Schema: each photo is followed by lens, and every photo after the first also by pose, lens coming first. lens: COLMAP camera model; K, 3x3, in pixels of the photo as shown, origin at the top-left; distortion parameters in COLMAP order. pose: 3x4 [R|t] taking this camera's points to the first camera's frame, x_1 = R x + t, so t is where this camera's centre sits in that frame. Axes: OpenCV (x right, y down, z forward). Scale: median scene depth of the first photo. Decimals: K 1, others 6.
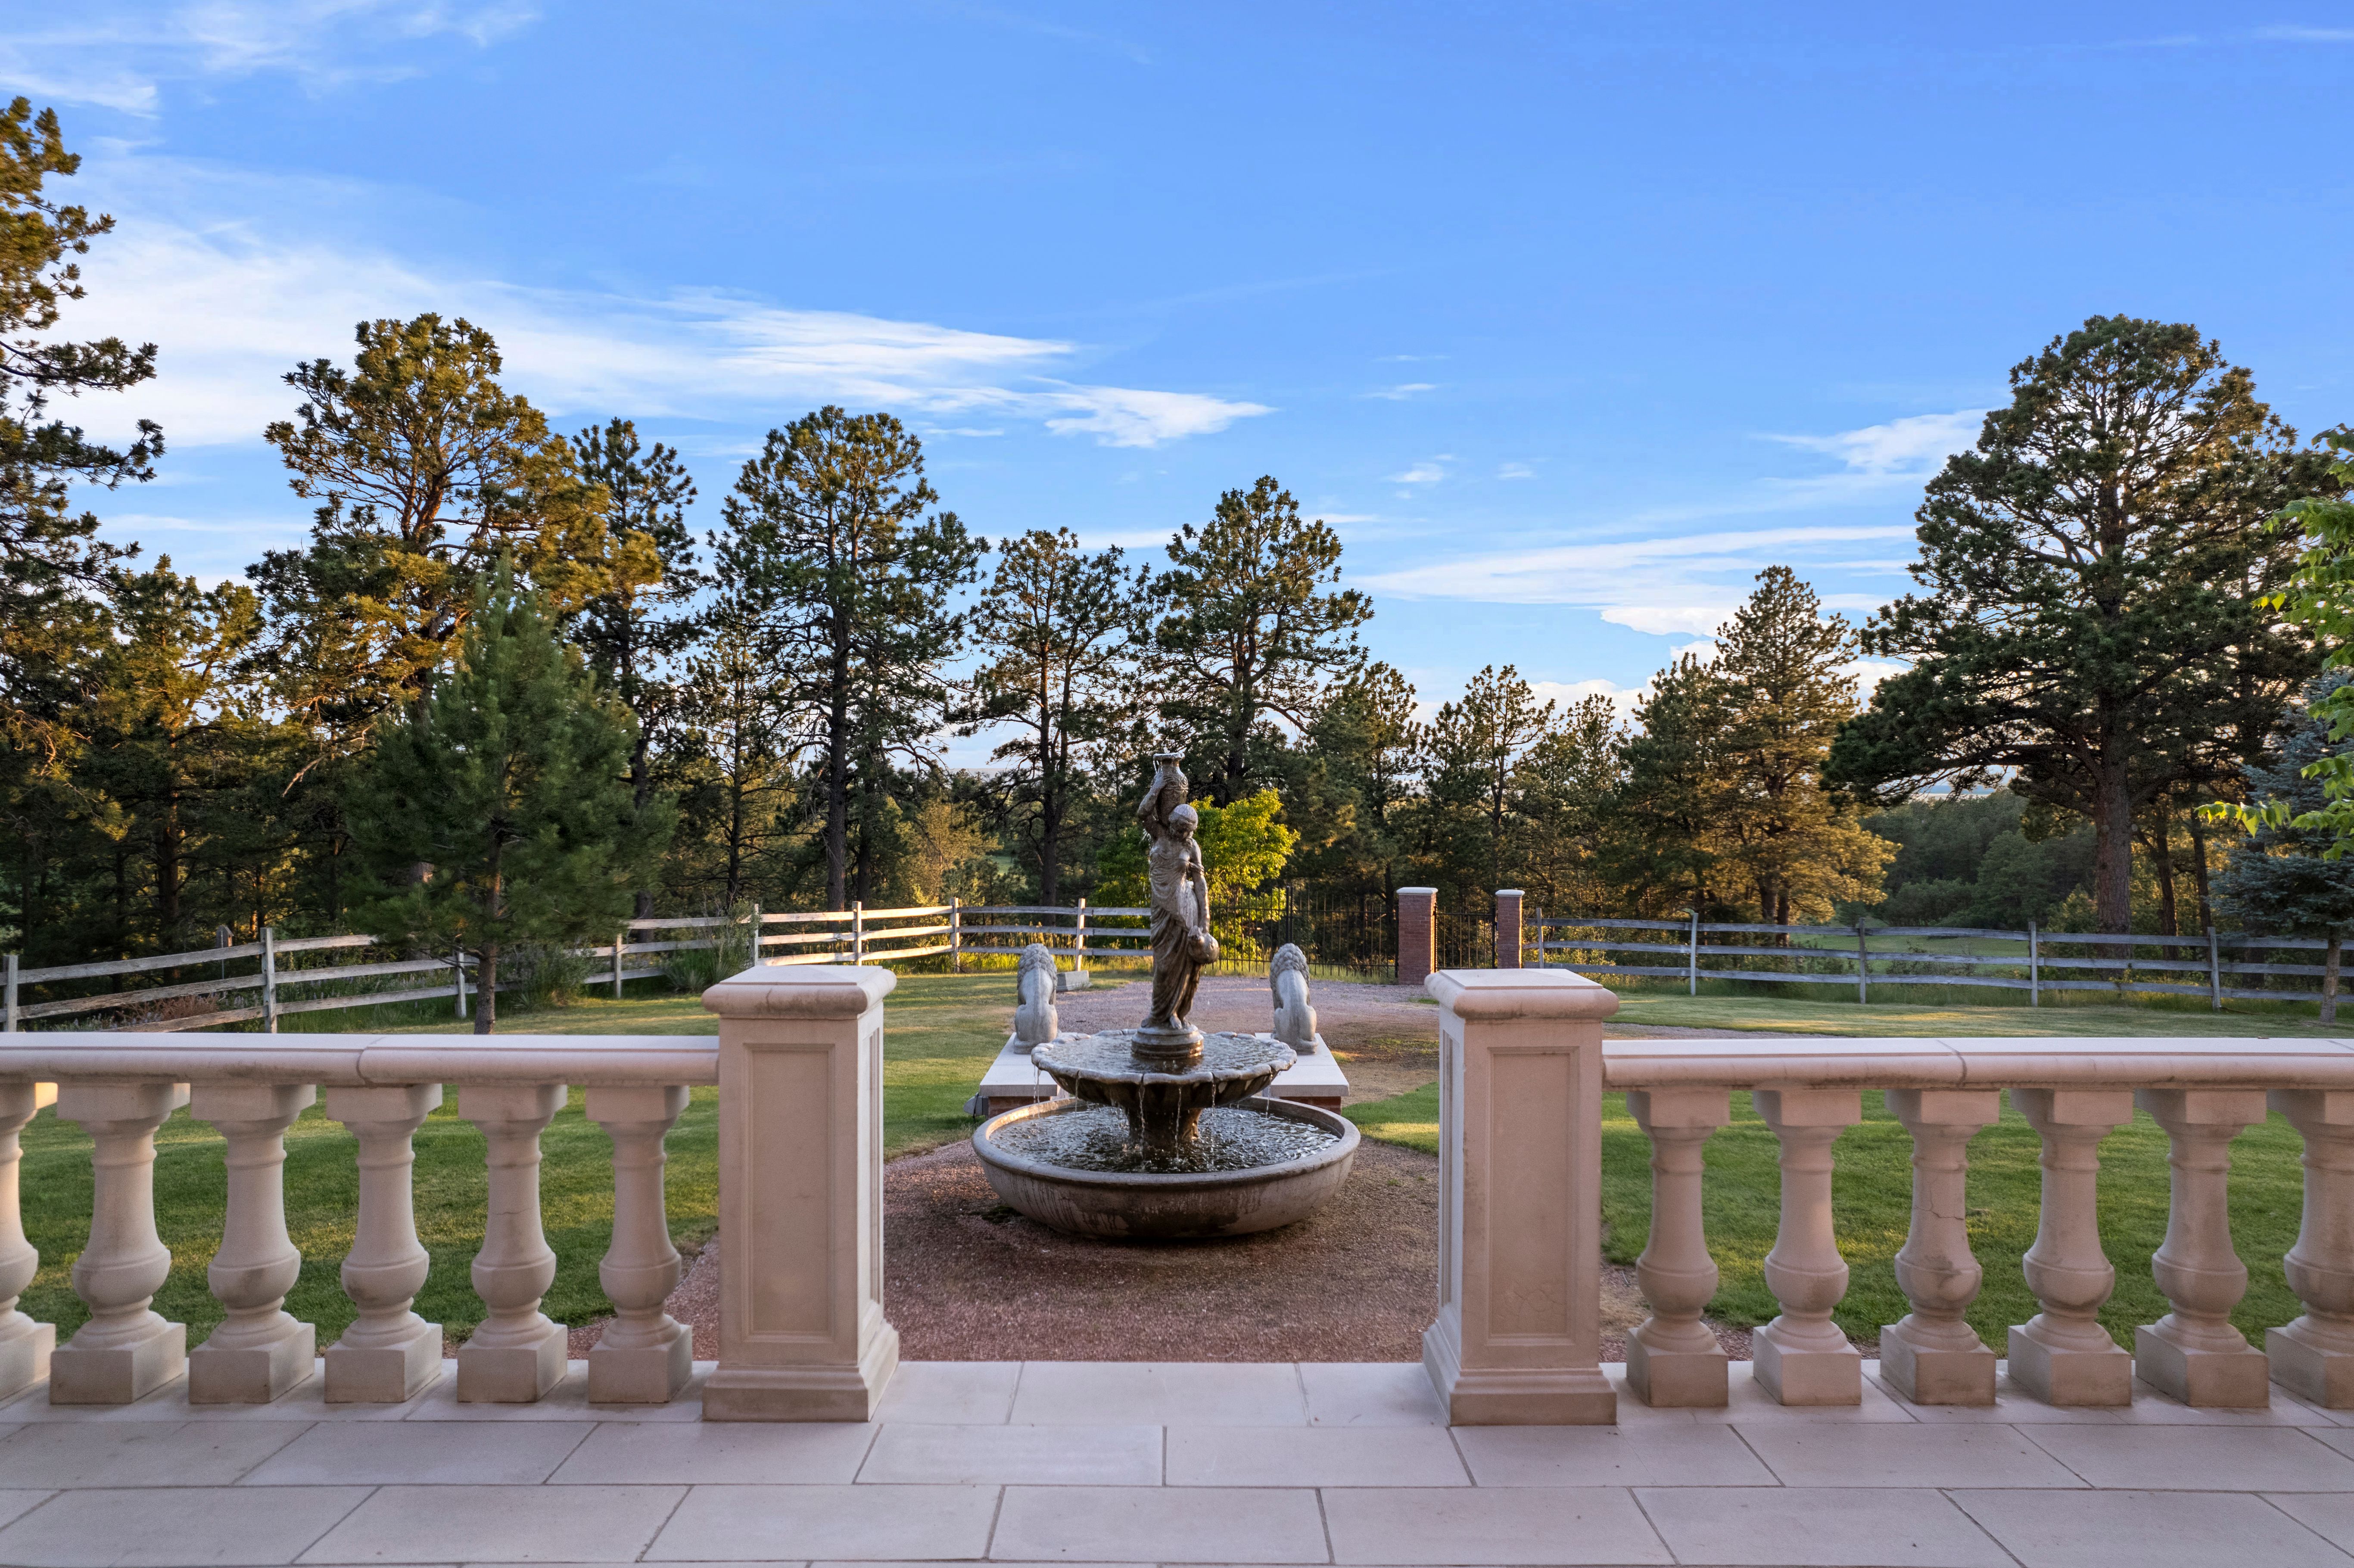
lens RADIAL K [[1519.3, 0, 1182.7], [0, 1519.3, 782.7], [0, 0, 1]] dist [-0.074837, 0.068464]
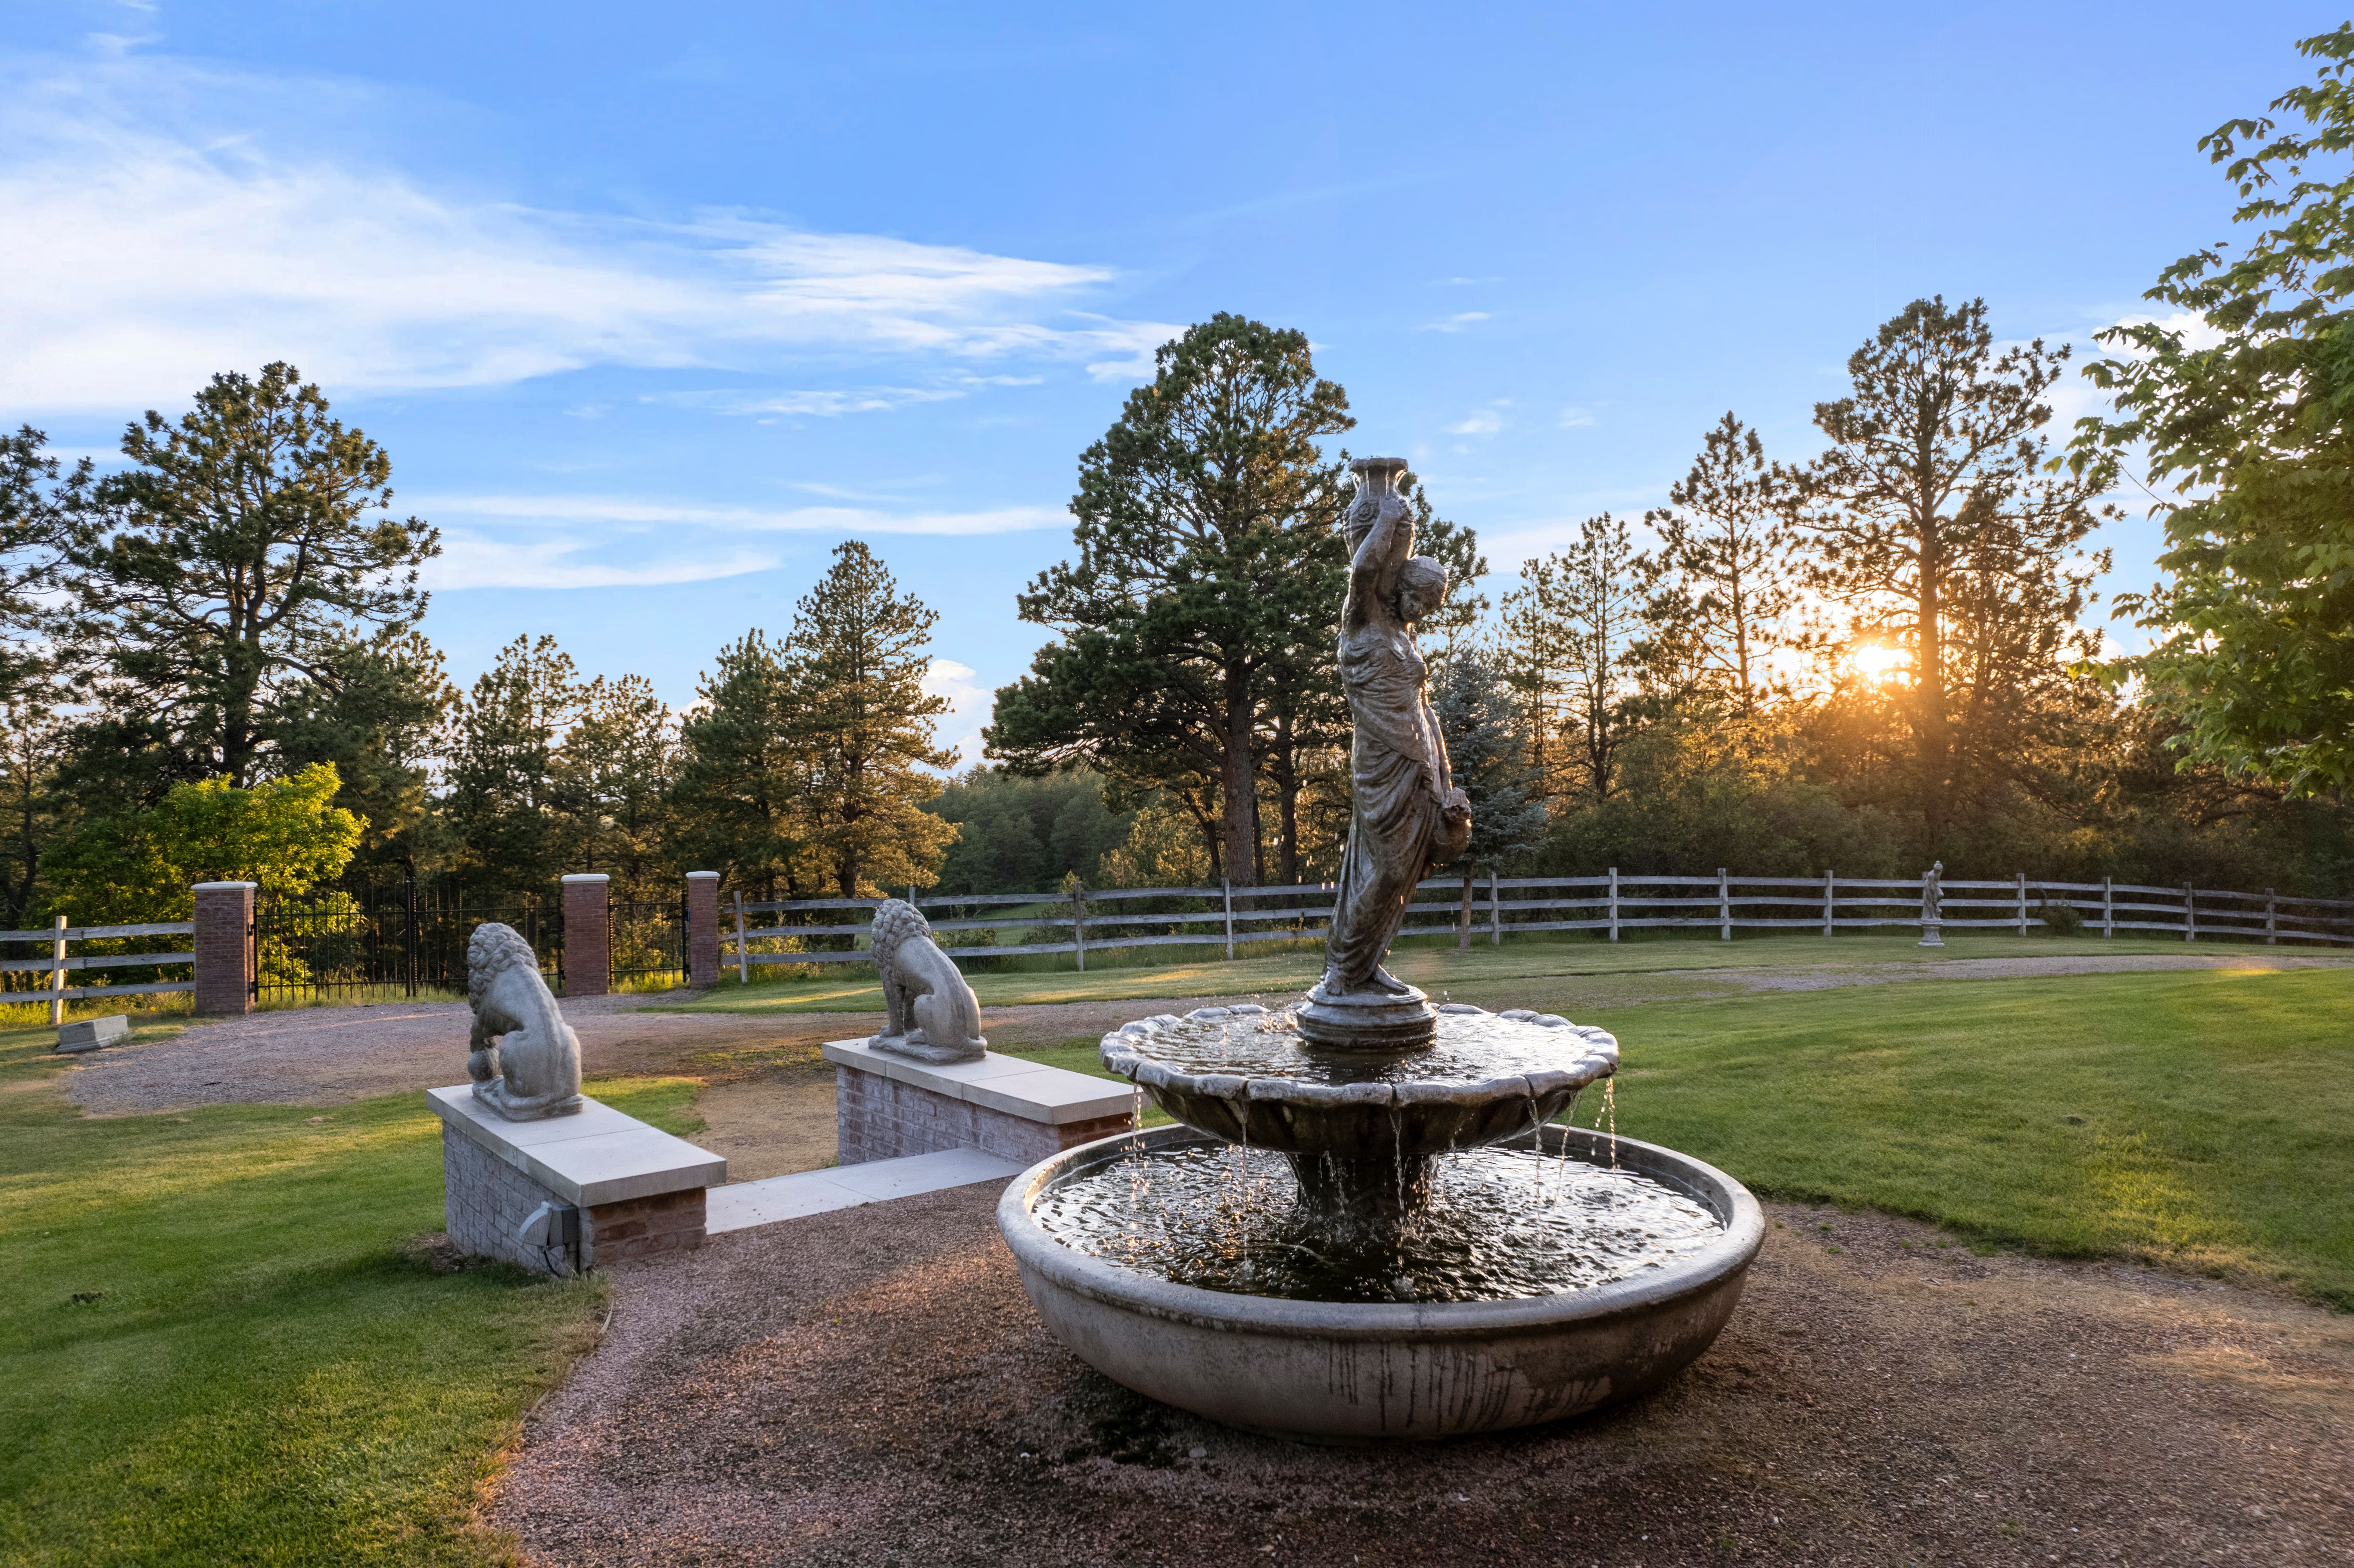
lens RADIAL K [[1555.9, 0, 1177.0], [0, 1555.9, 784.0], [0, 0, 1]] dist [-0.049908, 0.063721]
pose [[0.789500, -0.010363, 0.613663, -0.068498], [0.011141, 0.999935, 0.002553, 0.015176], [-0.613649, 0.004821, 0.789564, 0.104625]]
